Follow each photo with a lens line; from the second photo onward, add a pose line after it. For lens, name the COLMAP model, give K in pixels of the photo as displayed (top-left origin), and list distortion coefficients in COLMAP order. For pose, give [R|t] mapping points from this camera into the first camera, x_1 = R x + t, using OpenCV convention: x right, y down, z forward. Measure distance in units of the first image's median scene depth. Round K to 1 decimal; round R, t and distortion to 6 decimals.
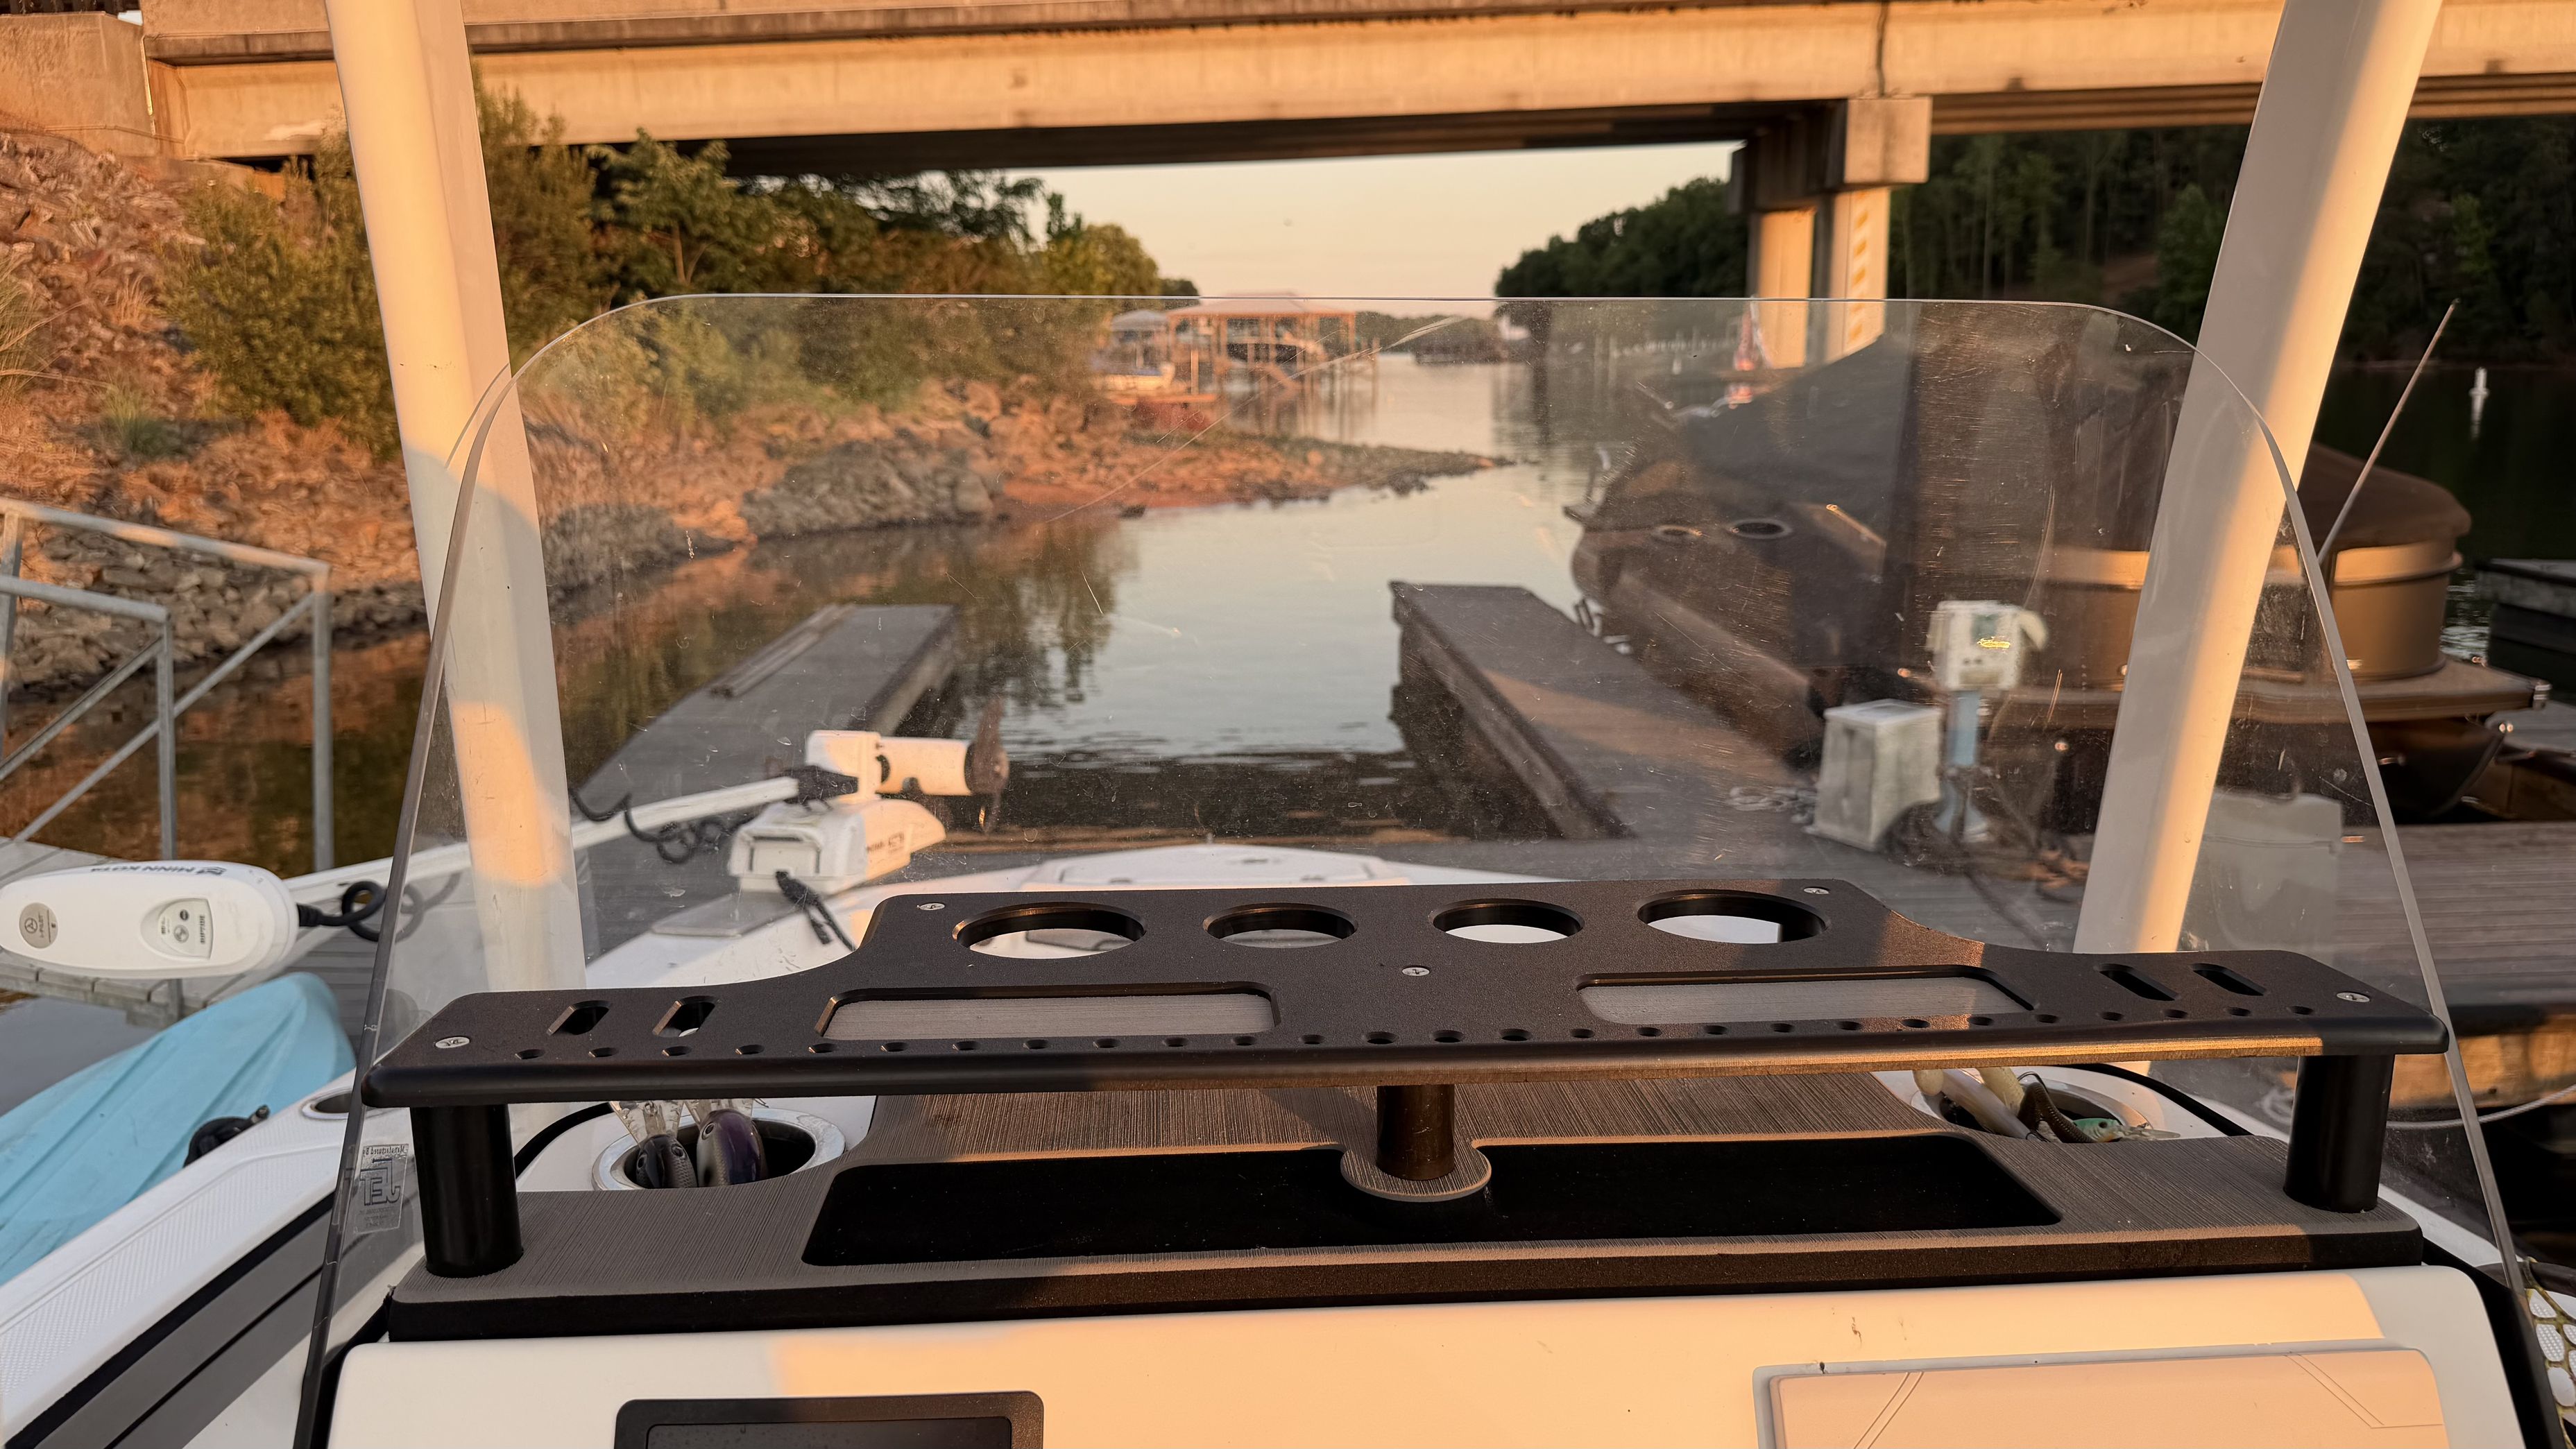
lens RADIAL K [[1876.4, 0, 1311.8], [0, 1876.4, 743.7], [0, 0, 1]] dist [-0.001097, -0.014866]
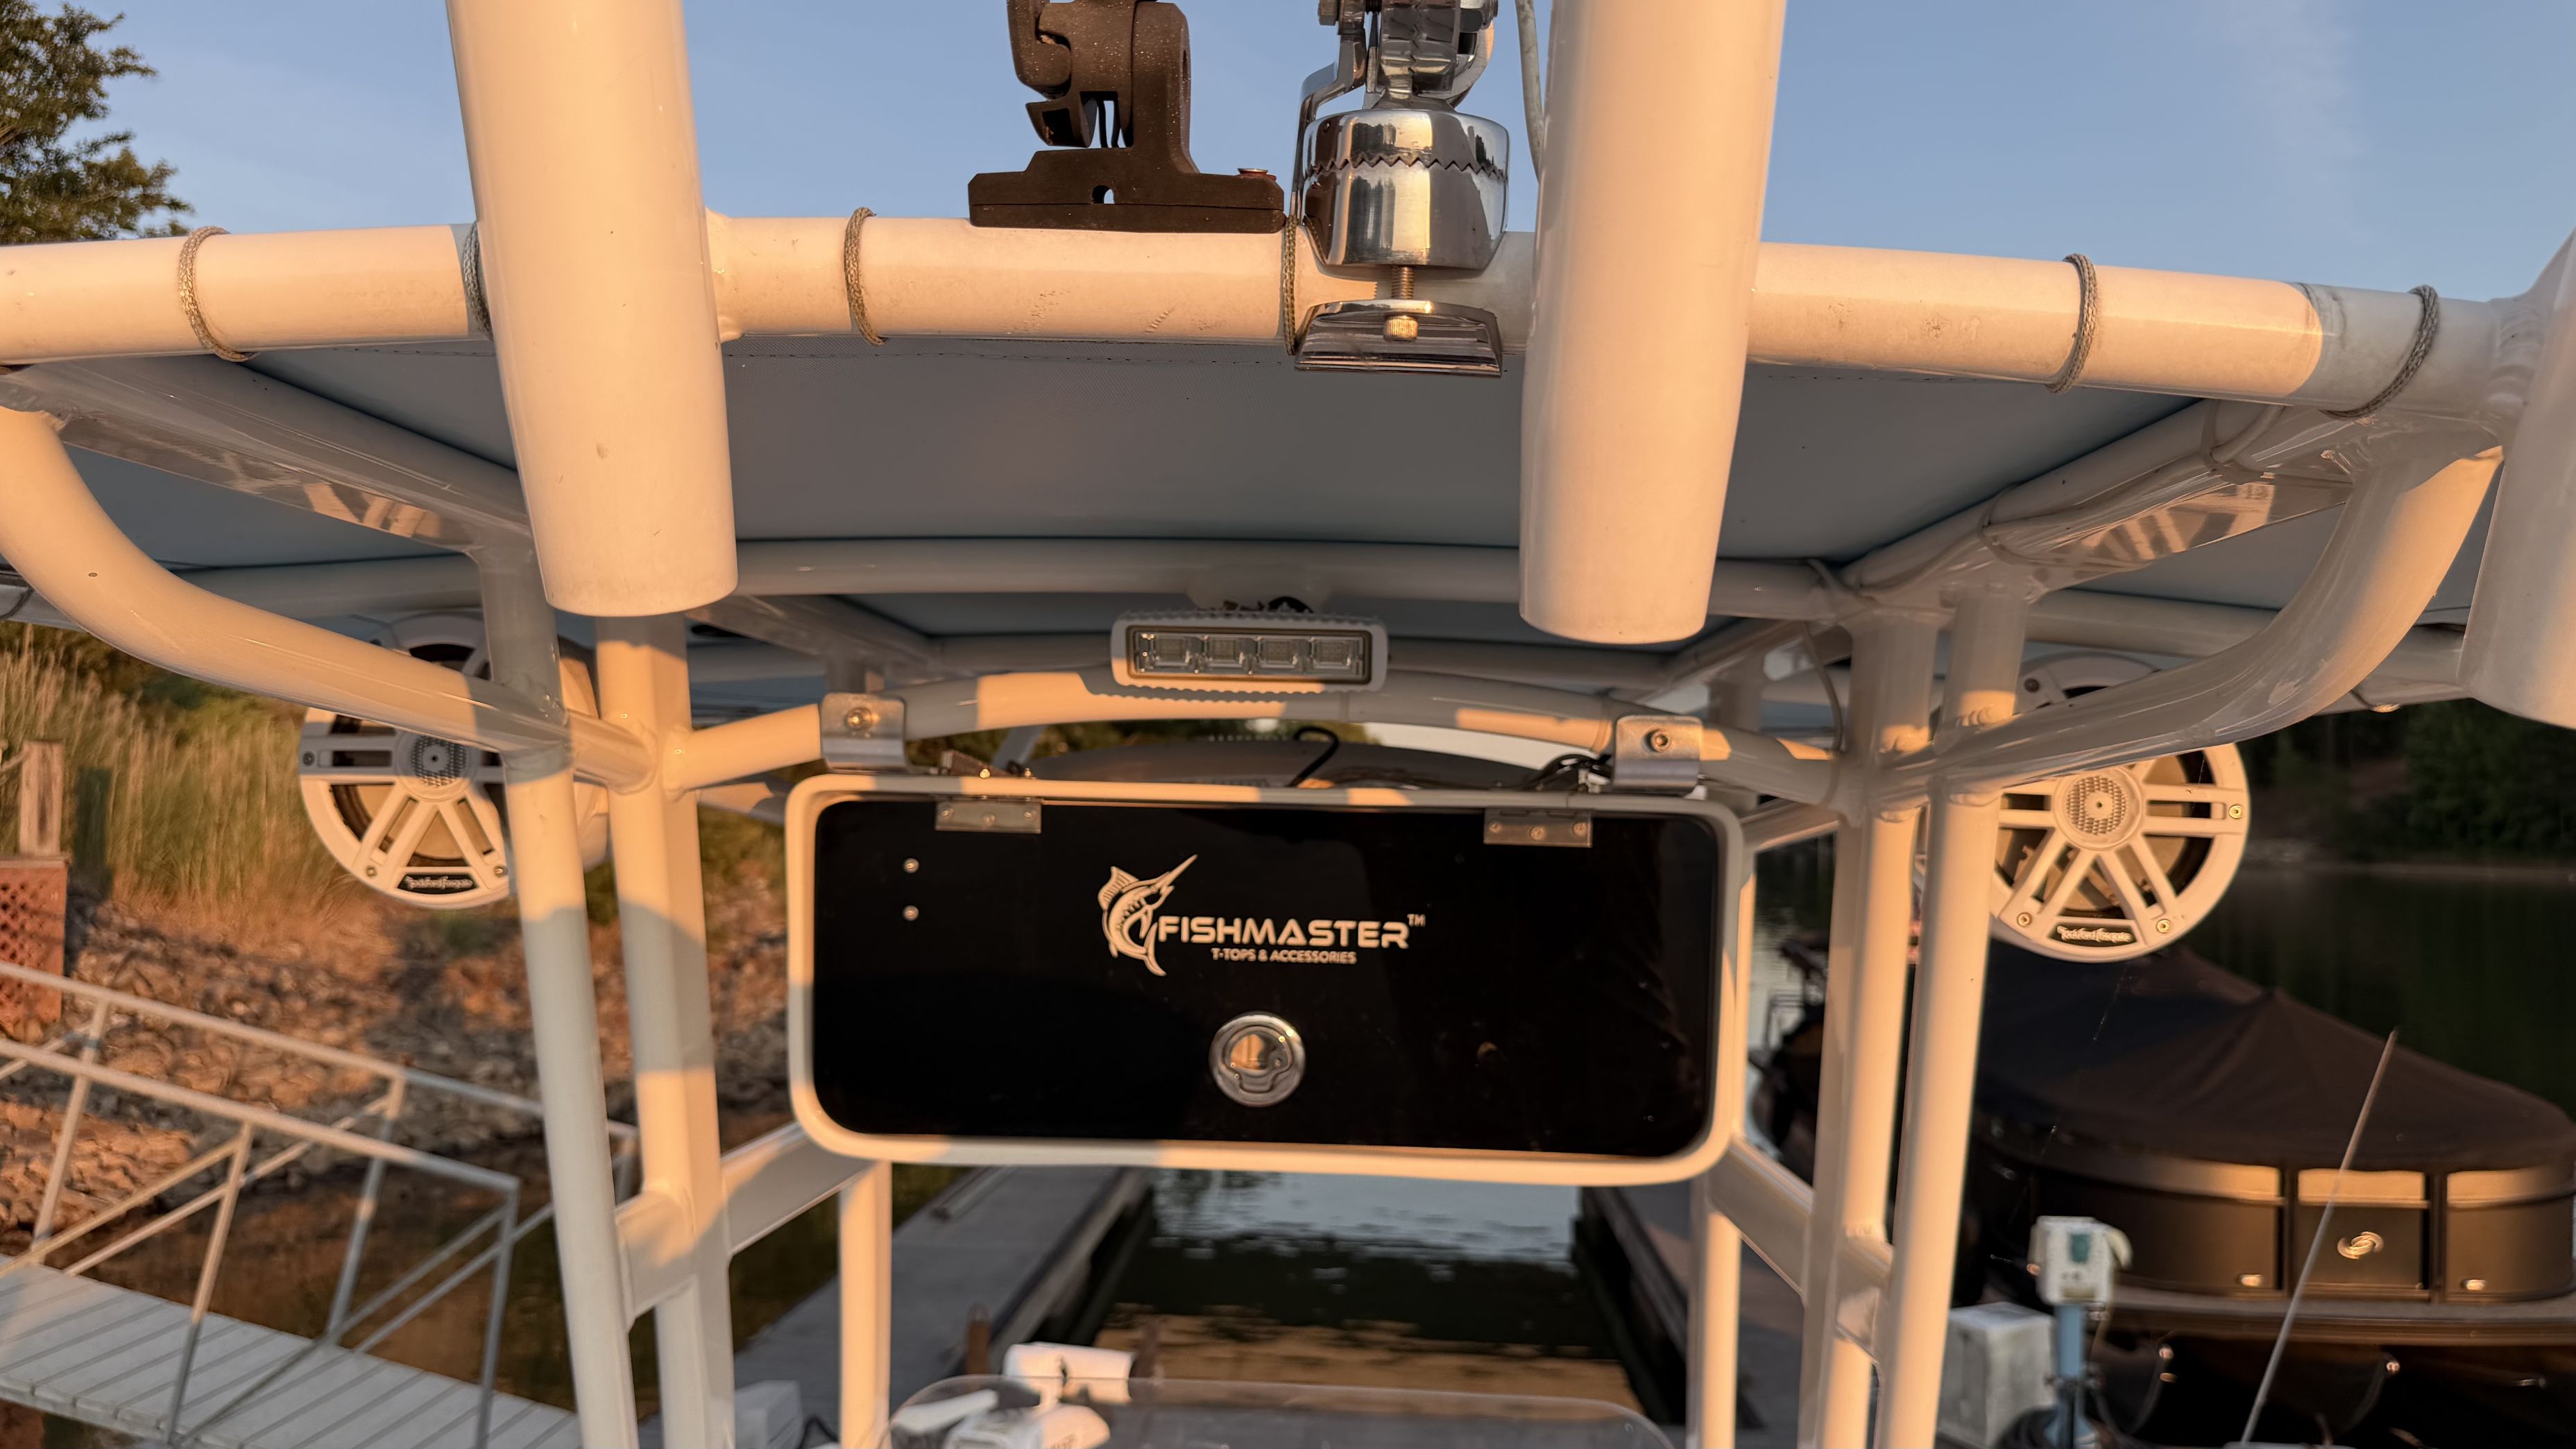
lens RADIAL K [[1876.4, 0, 1273.9], [0, 1876.4, 773.5], [0, 0, 1]] dist [-0.001097, -0.014866]
pose [[0.990746, 0.013787, -0.135031, 0.035217], [-0.045277, 0.971417, -0.233020, -0.045505], [0.127958, 0.236977, 0.963052, -0.133833]]
